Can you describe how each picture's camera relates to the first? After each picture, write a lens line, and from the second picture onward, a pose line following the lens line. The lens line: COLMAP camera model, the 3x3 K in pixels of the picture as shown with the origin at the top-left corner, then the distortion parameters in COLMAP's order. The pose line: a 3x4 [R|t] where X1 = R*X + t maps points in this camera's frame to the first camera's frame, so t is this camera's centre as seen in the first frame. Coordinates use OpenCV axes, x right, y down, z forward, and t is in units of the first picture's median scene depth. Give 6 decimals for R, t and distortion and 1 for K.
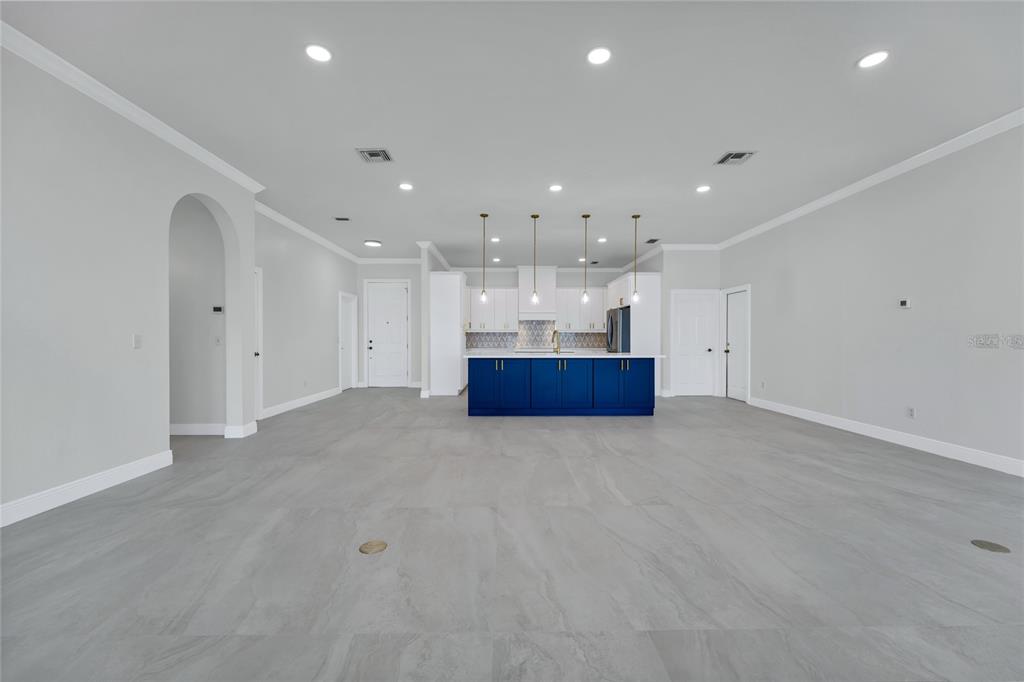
lens RADIAL K [[405.9, 0, 515.9], [0, 405.9, 342.1], [0, 0, 1]] dist [-0.002828, -0.000089]
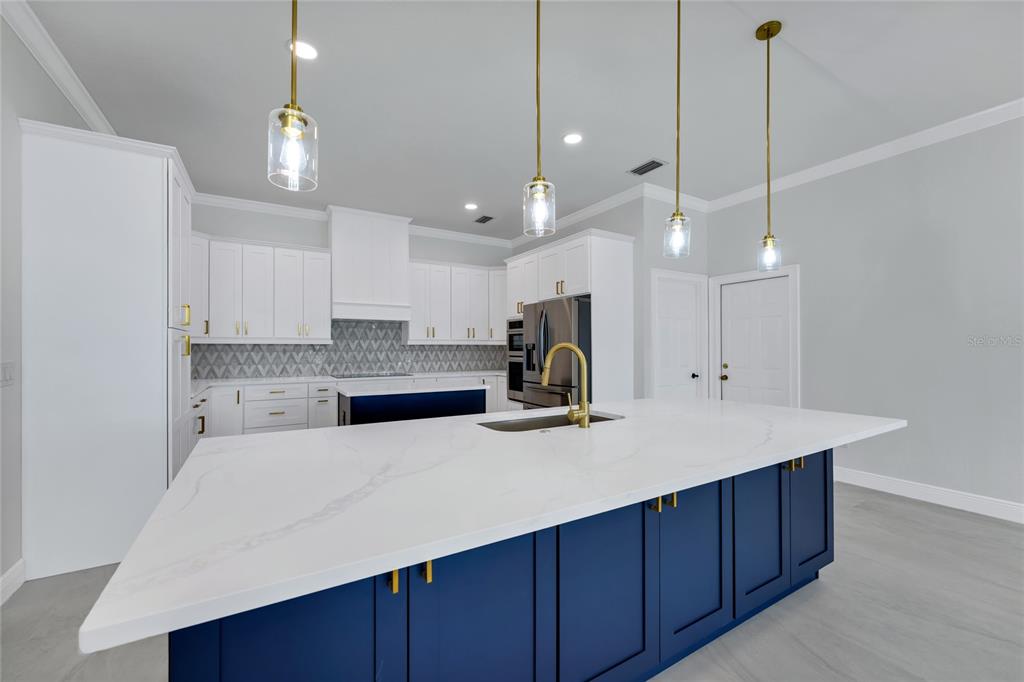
lens RADIAL K [[414.2, 0, 512.0], [0, 414.2, 341.0], [0, 0, 1]] dist [0.001088, 0.000152]
pose [[0.874311, 0.005991, 0.485329, -0.044234], [0.005614, 0.999732, -0.022454, -0.015469], [-0.485334, 0.022356, 0.874043, 0.465010]]
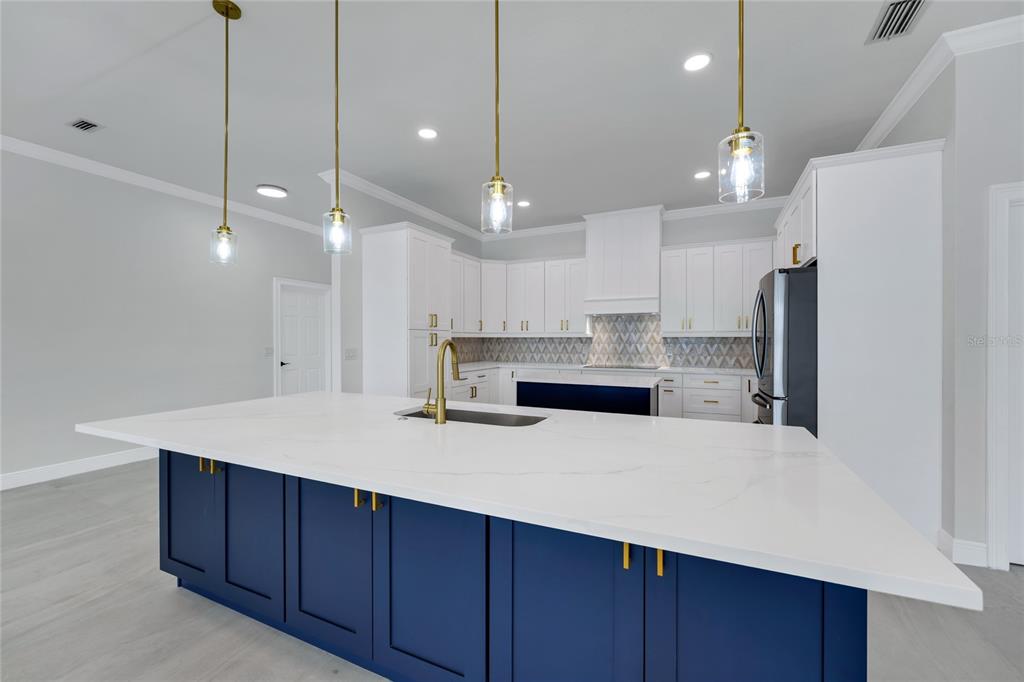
lens RADIAL K [[405.9, 0, 515.9], [0, 405.9, 342.1], [0, 0, 1]] dist [-0.002828, -0.000089]
pose [[0.892781, 0.000434, -0.450490, 0.165739], [-0.002094, 0.999993, -0.003187, -0.015208], [0.450486, 0.003788, 0.892776, 0.465580]]
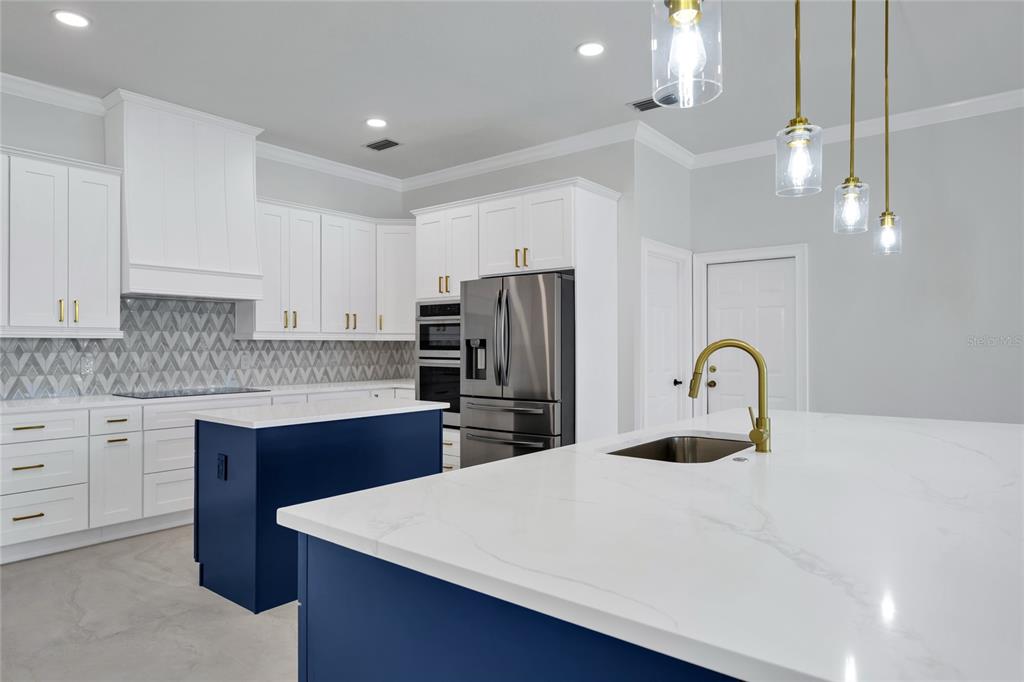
lens RADIAL K [[619.1, 0, 520.0], [0, 619.1, 338.6], [0, 0, 1]] dist [0.000909, -0.000040]
pose [[0.655973, 0.006558, 0.754756, -0.128073], [0.005968, 0.999886, -0.013874, -0.016479], [-0.754761, 0.013606, 0.655859, 0.528909]]
